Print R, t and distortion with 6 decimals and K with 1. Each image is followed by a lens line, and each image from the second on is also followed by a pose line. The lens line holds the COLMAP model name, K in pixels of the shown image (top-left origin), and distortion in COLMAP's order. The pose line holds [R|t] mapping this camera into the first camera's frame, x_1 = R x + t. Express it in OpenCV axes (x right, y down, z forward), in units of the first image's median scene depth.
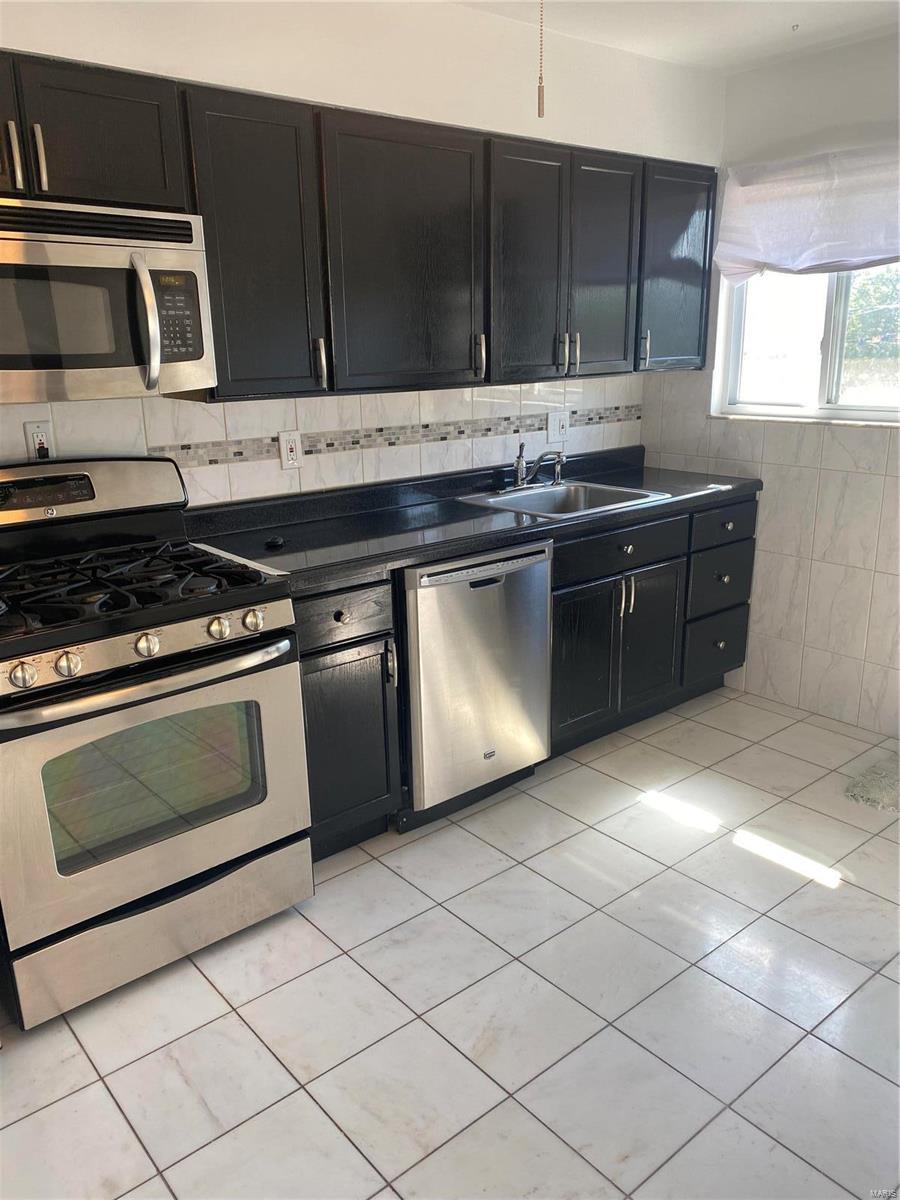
lens RADIAL K [[920.9, 0, 458.0], [0, 920.9, 600.1], [0, 0, 1]] dist [0.068985, -0.042838]
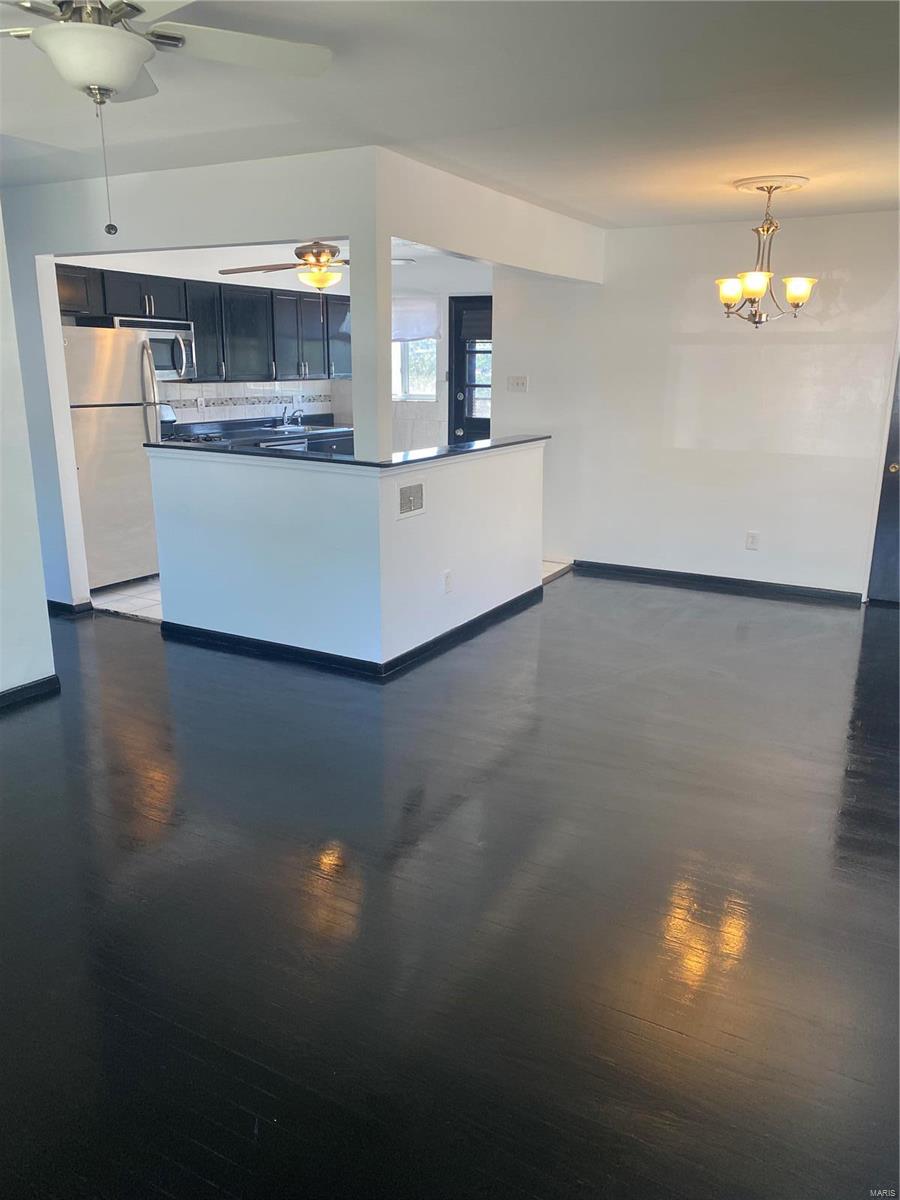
lens RADIAL K [[920.9, 0, 458.0], [0, 920.9, 600.1], [0, 0, 1]] dist [0.068985, -0.042838]
pose [[0.936113, -0.063265, 0.345963, -0.511589], [0.071282, 0.997401, -0.010487, 0.529274], [-0.344400, 0.034478, 0.938190, -1.902454]]
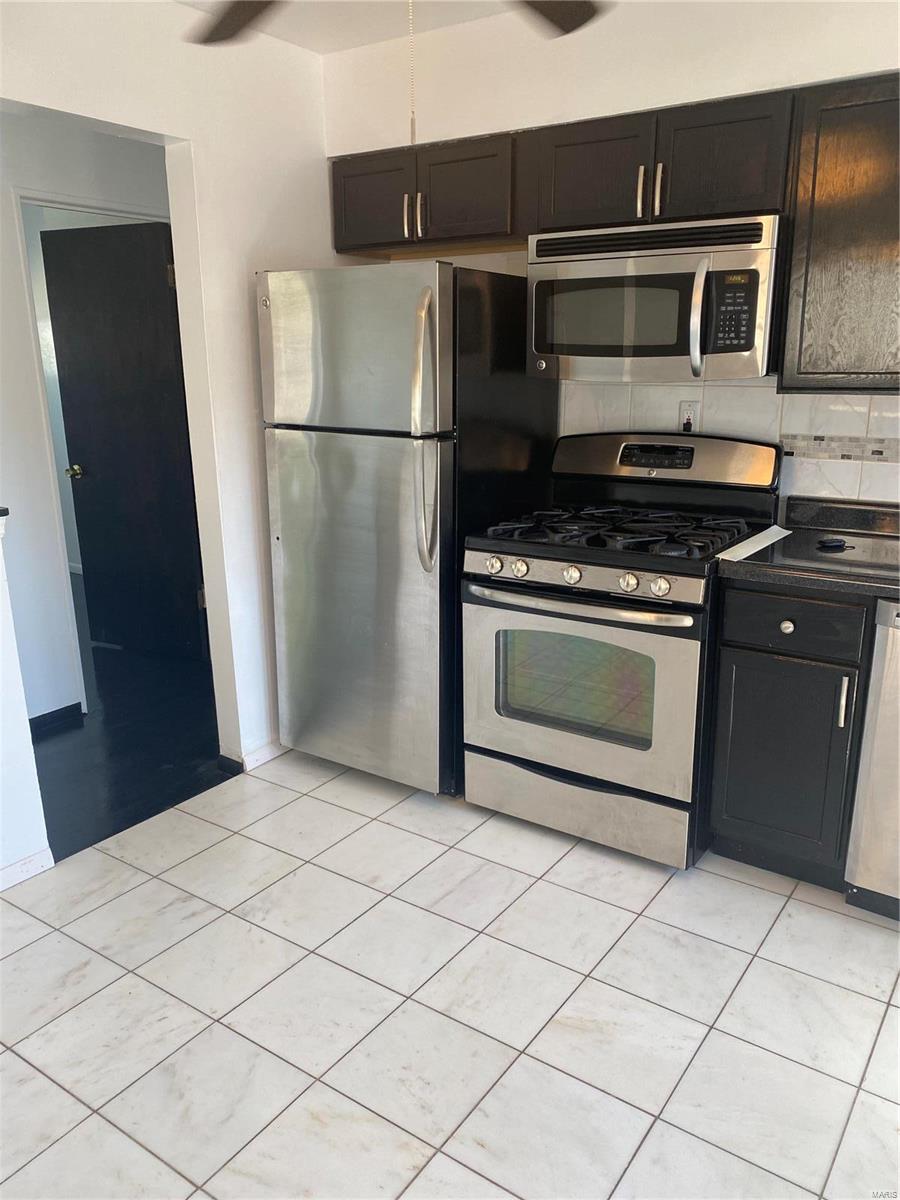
lens RADIAL K [[920.9, 0, 458.0], [0, 920.9, 600.1], [0, 0, 1]] dist [0.068985, -0.042838]
pose [[0.269302, 0.267545, -0.925146, 0.641456], [-0.266183, 0.943893, 0.195483, -0.099023], [0.925539, 0.193614, 0.325409, 0.361741]]
